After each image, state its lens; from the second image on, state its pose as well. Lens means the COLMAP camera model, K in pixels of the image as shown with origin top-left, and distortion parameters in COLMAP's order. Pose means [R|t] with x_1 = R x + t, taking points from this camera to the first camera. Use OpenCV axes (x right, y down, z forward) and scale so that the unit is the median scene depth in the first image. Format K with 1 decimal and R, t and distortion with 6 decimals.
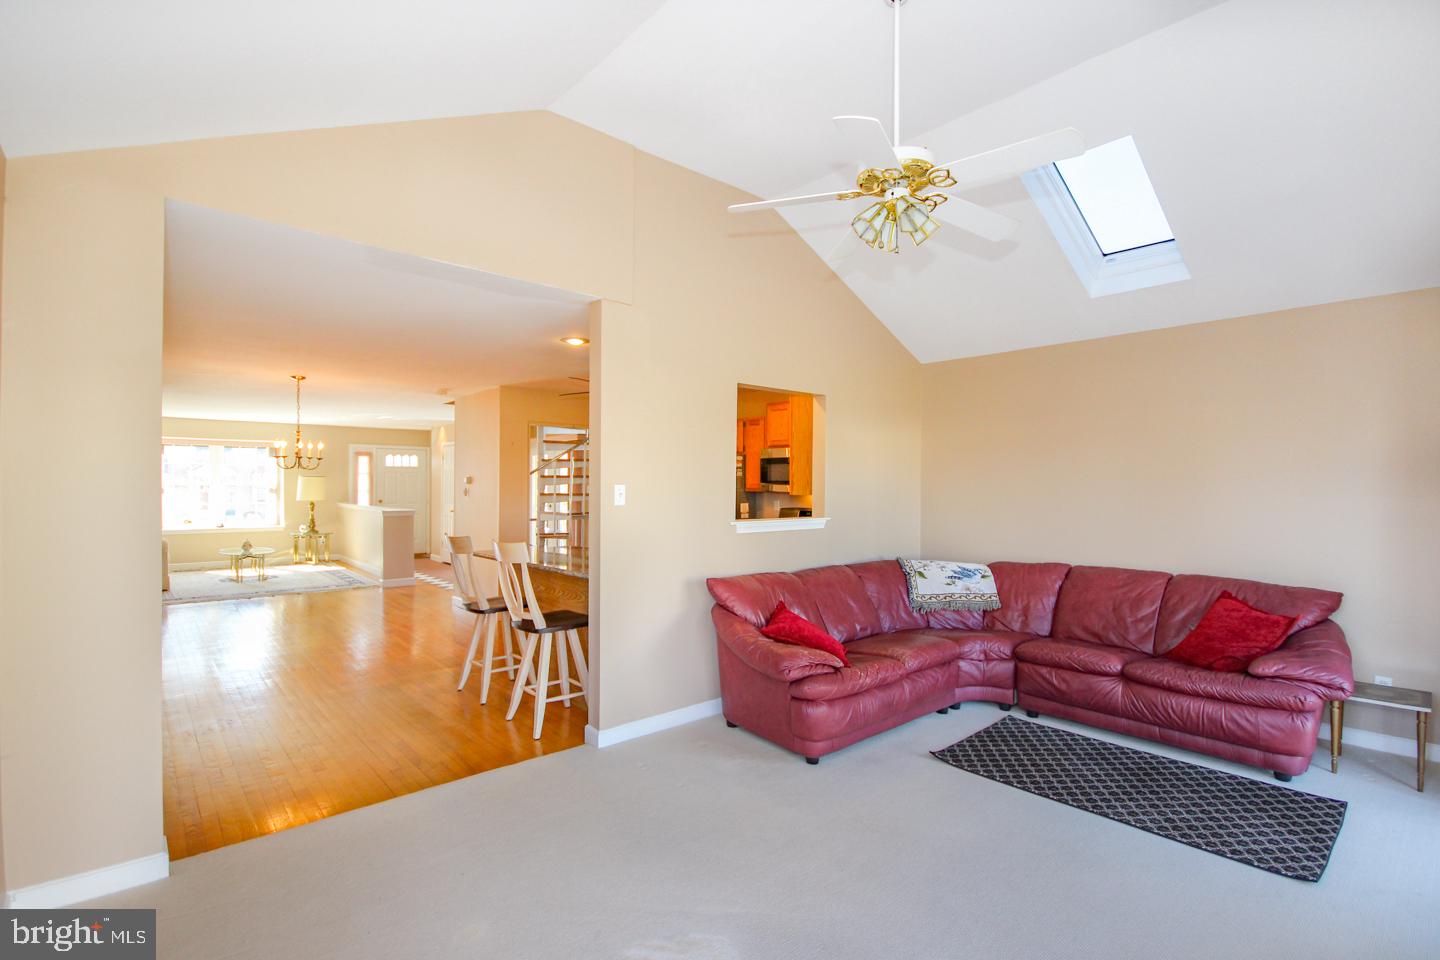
lens RADIAL K [[662.3, 0, 720.0], [0, 662.3, 480.0], [0, 0, 1]] dist [0.000704, -0.007097]
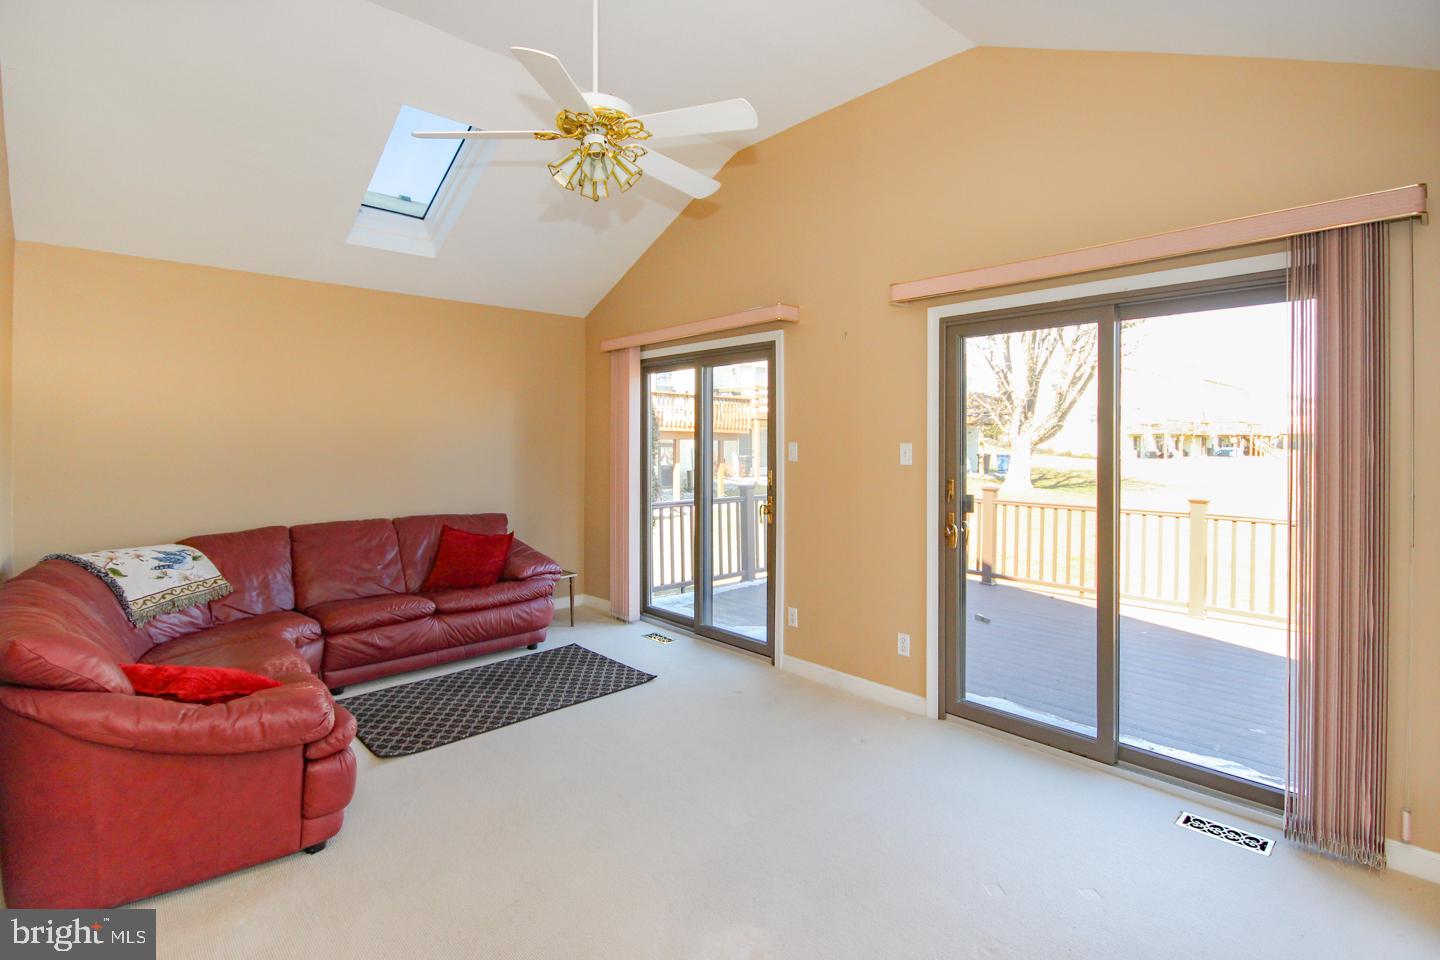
lens RADIAL K [[680.7, 0, 719.8], [0, 680.7, 443.8], [0, 0, 1]] dist [0.000093, -0.000694]
pose [[-0.023097, -0.011708, 0.999665, -0.516808], [-0.011949, 0.999863, 0.011434, -0.000720], [-0.999662, -0.011680, -0.023233, 0.557637]]
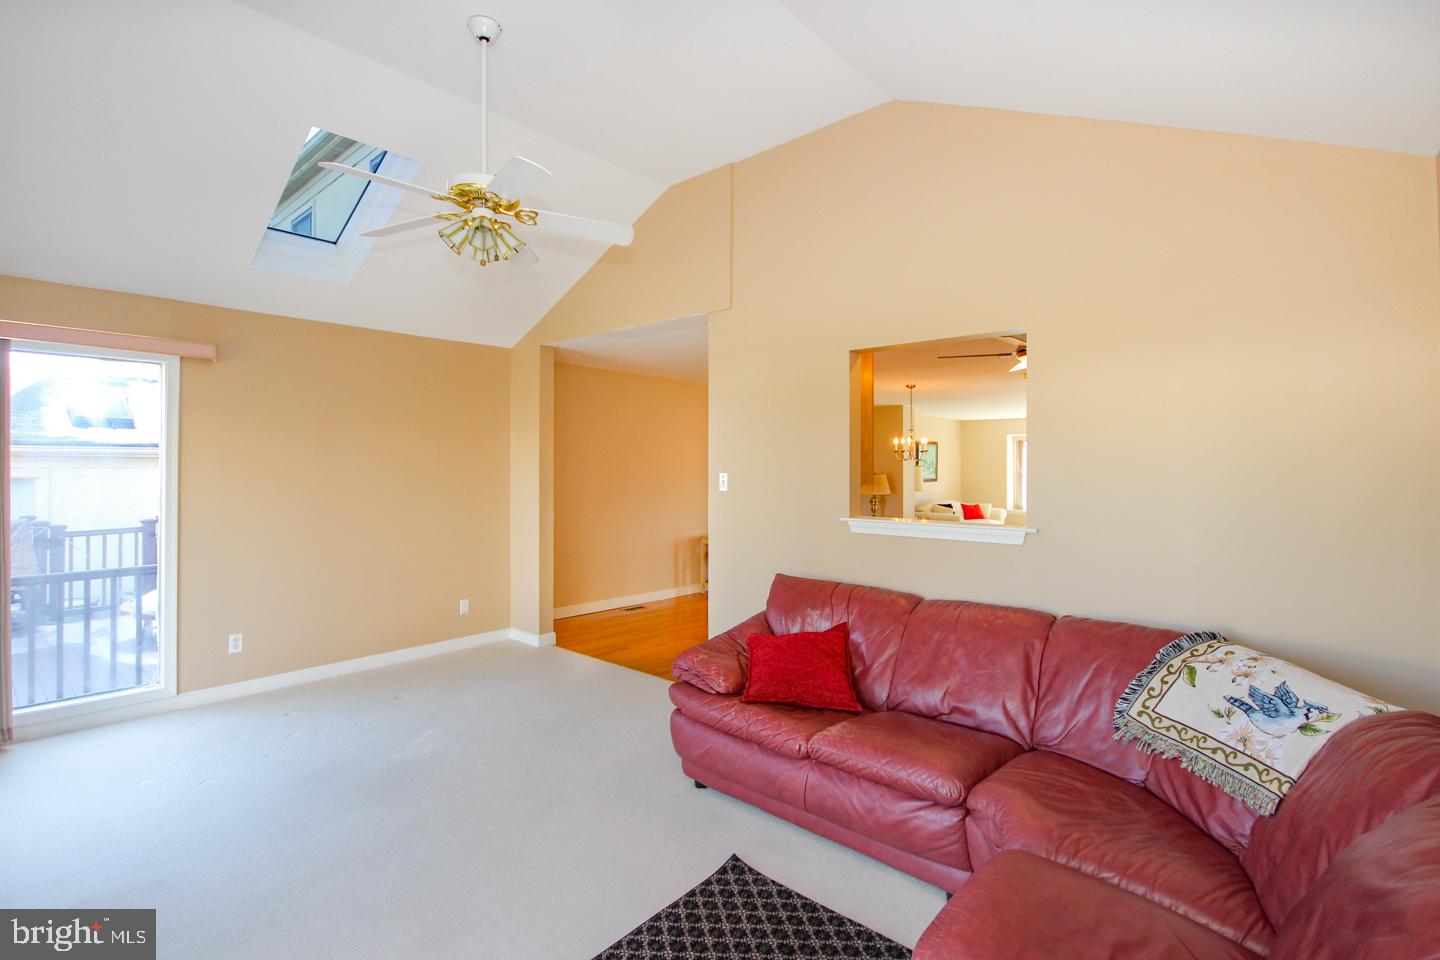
lens RADIAL K [[671.7, 0, 717.9], [0, 671.7, 468.6], [0, 0, 1]] dist [0.000333, -0.000056]
pose [[0.114673, -0.007055, -0.993378, 0.960531], [0.006846, 0.999957, -0.006311, 0.006388], [0.993380, -0.006077, 0.114716, 0.848333]]
